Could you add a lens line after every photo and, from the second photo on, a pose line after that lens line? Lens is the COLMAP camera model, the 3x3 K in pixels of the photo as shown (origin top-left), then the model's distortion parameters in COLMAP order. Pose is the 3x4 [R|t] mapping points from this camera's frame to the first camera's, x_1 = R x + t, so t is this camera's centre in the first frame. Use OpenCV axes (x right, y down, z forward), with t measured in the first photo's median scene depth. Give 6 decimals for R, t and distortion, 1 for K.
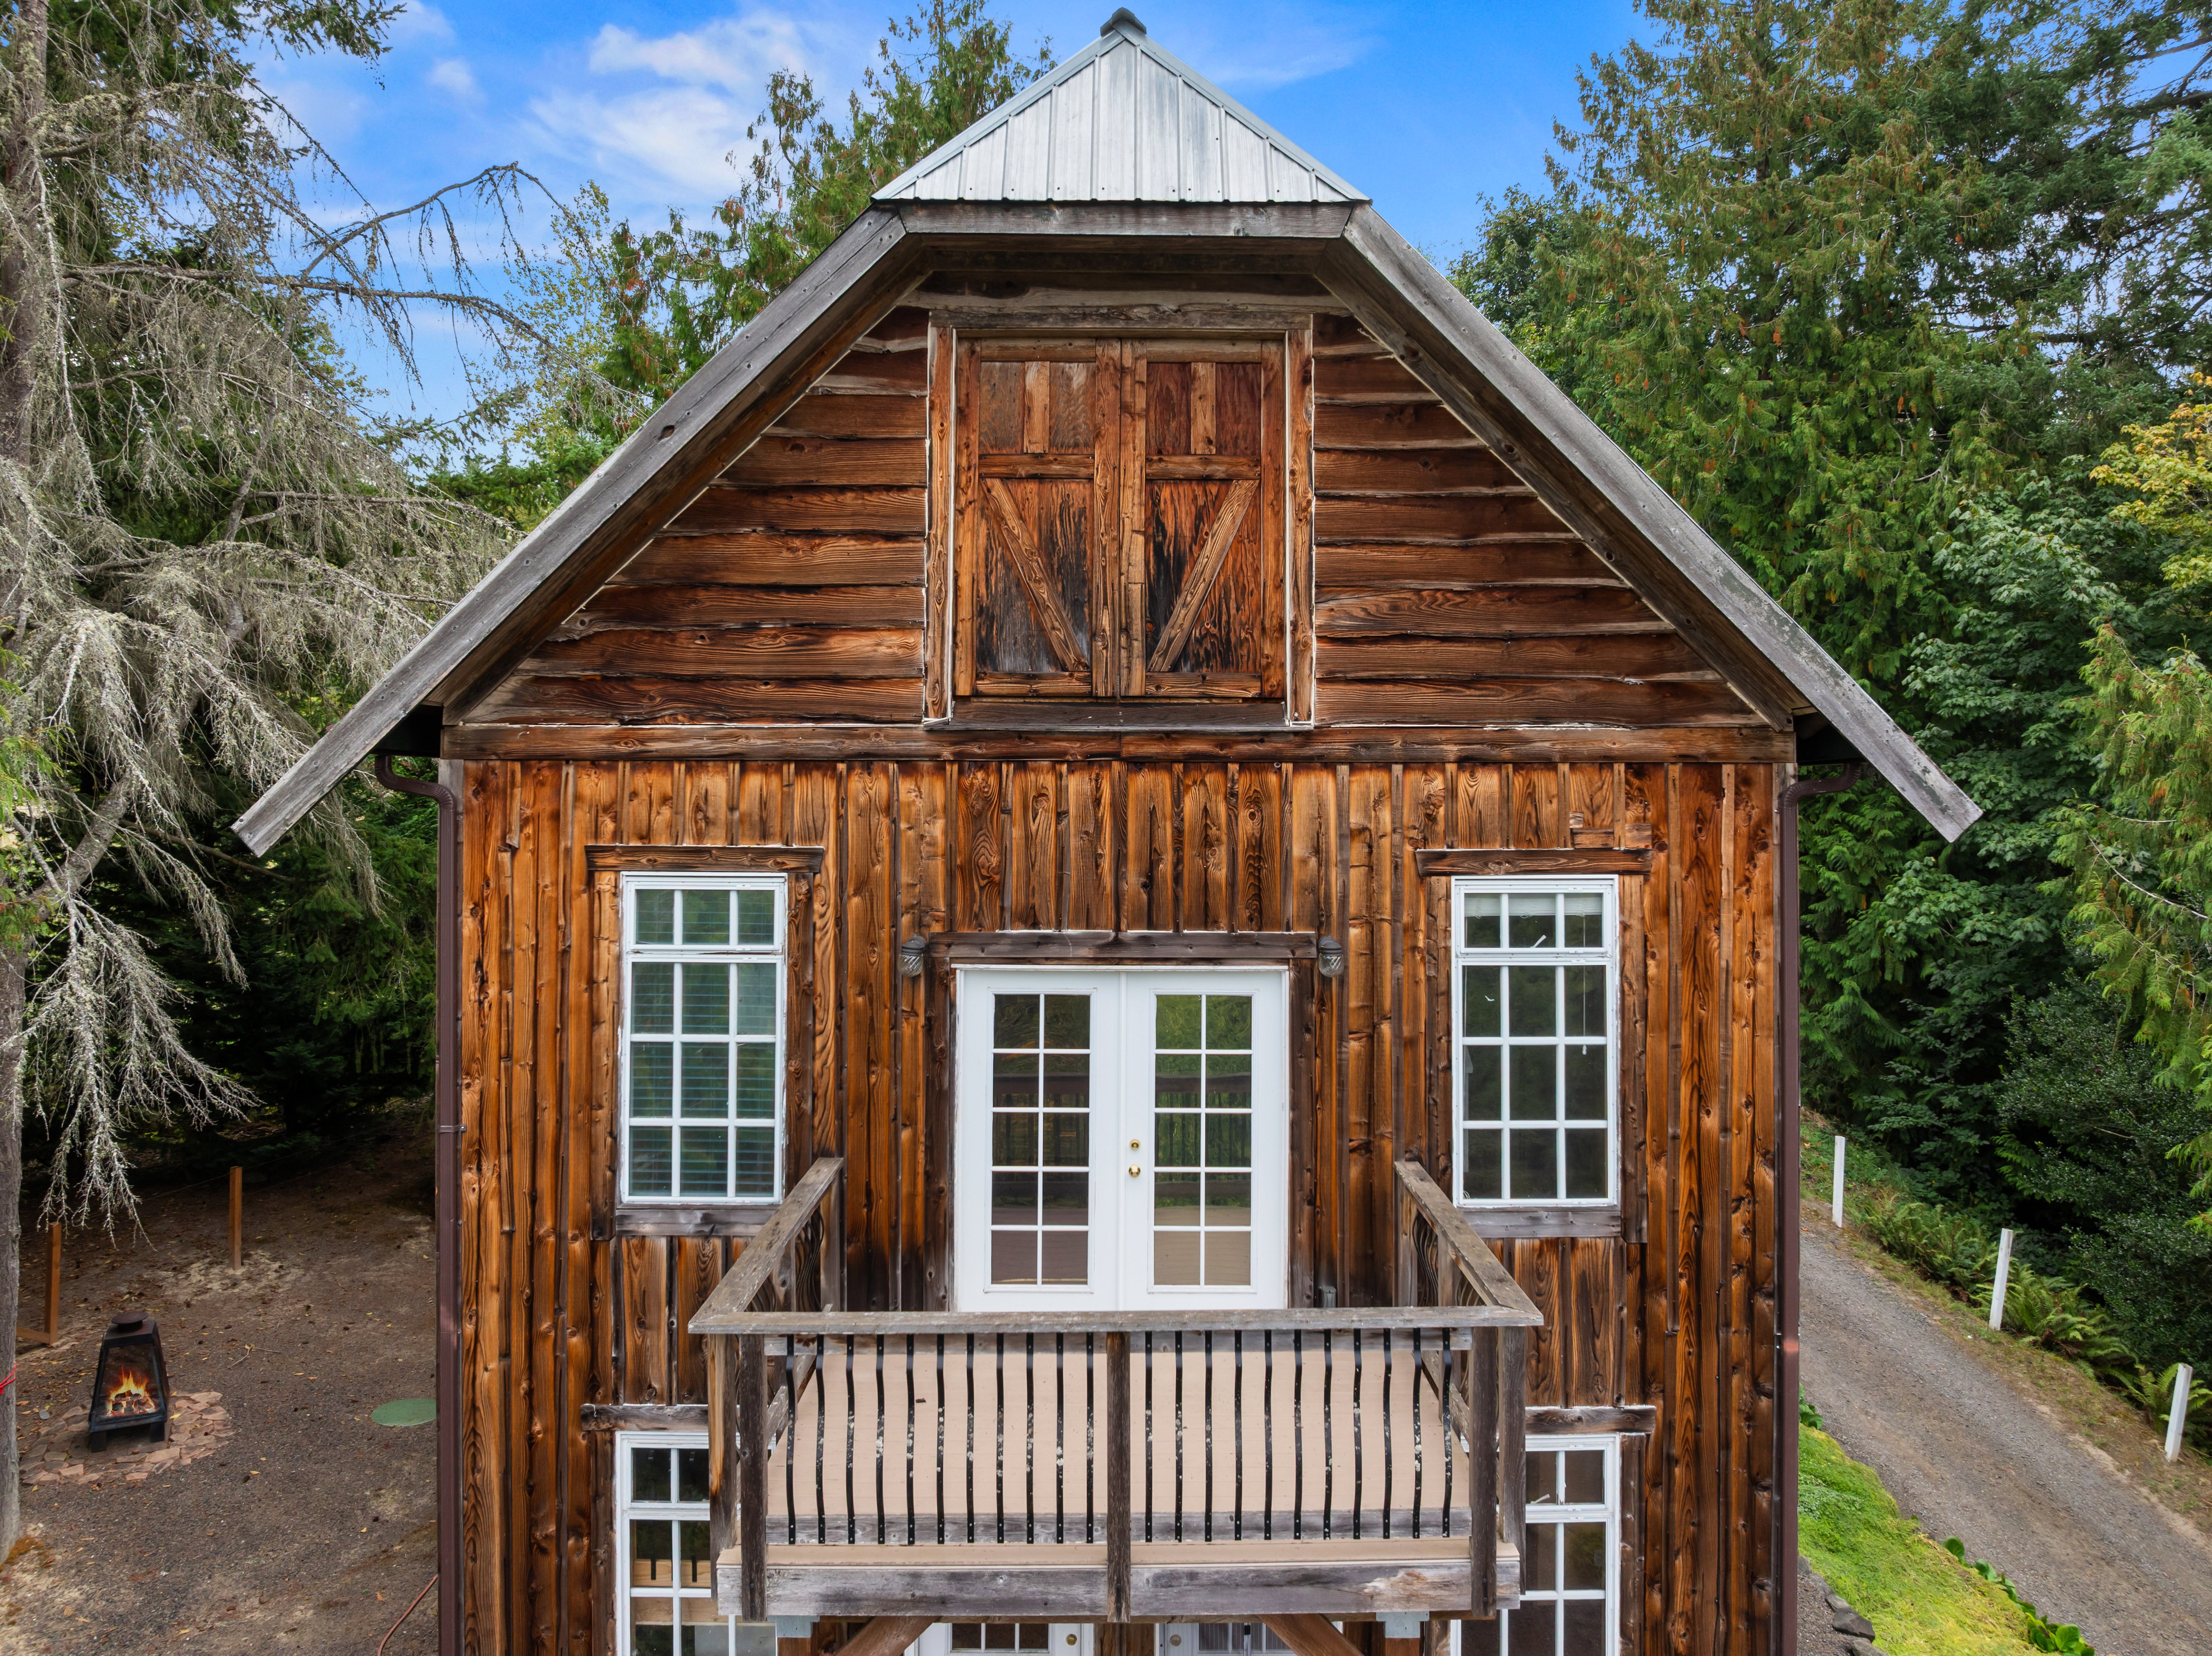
lens RADIAL K [[1523.6, 0, 1141.4], [0, 1523.6, 820.1], [0, 0, 1]] dist [-0.020005, -0.000686]
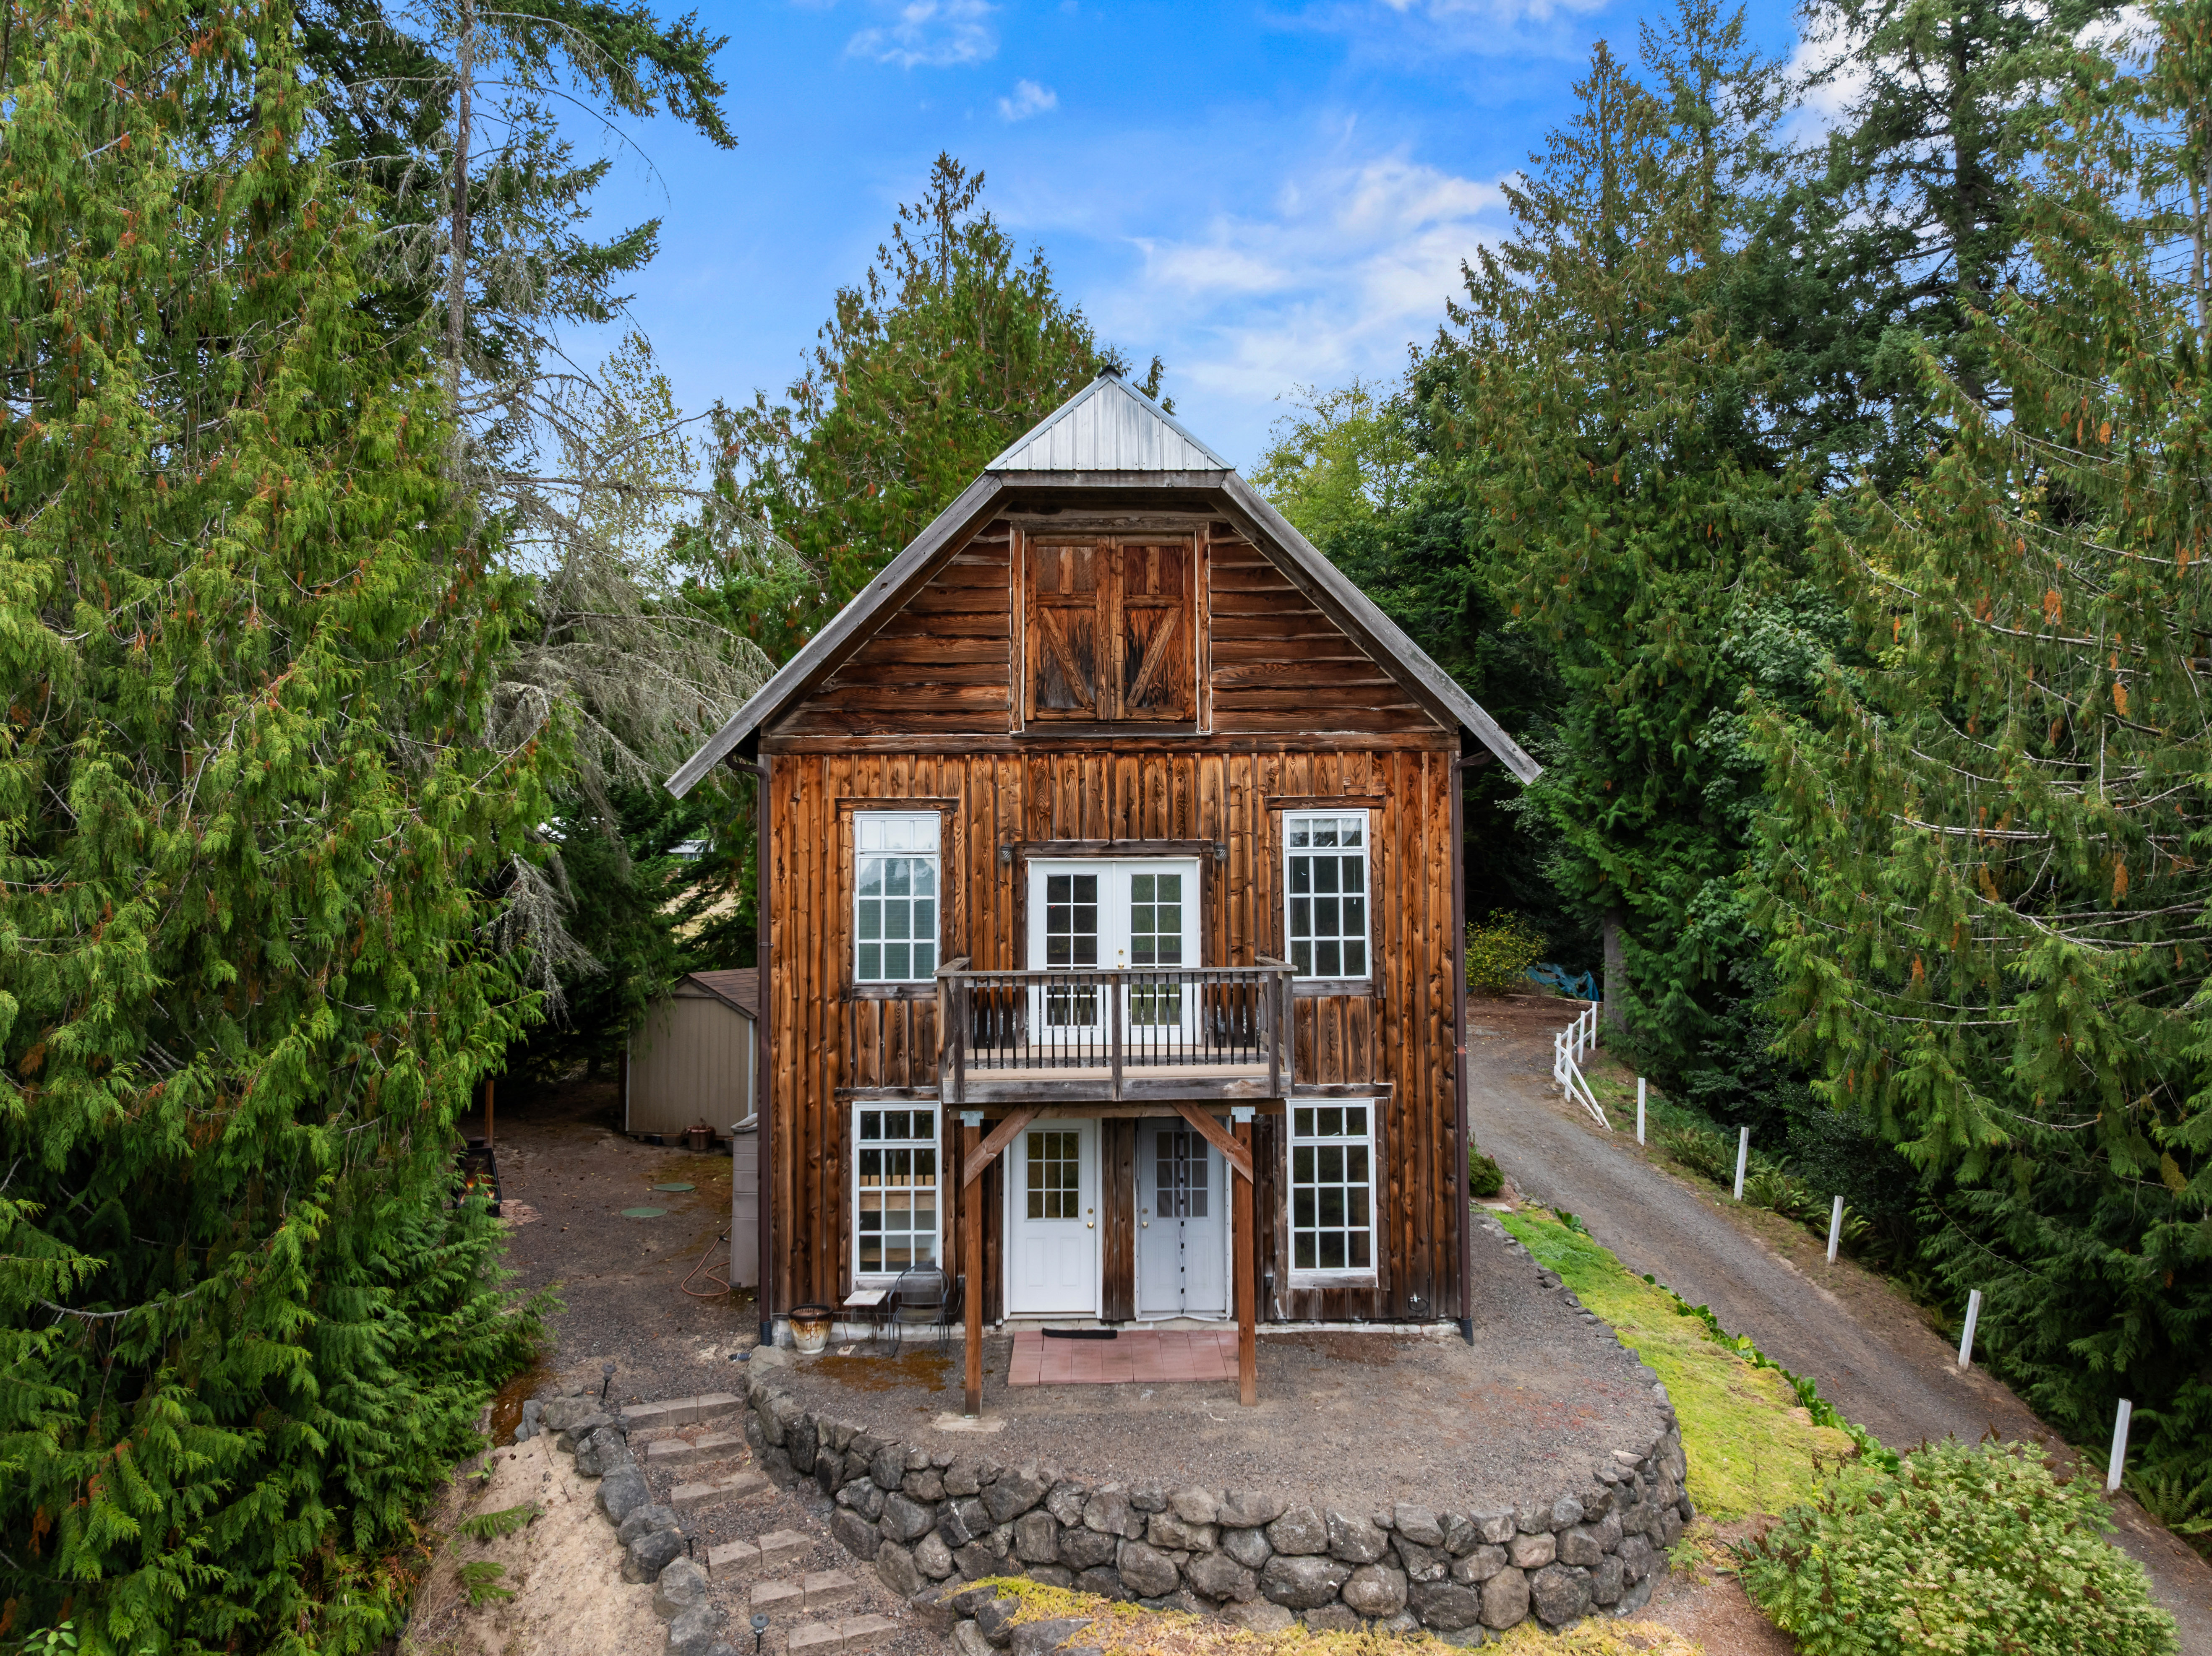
lens RADIAL K [[1540.5, 0, 1142.6], [0, 1540.5, 892.7], [0, 0, 1]] dist [-0.003310, -0.000592]
pose [[0.999821, -0.009604, 0.016287, -0.008164], [0.009954, 0.999719, -0.021493, 0.182243], [-0.016076, 0.021651, 0.999636, -0.957647]]
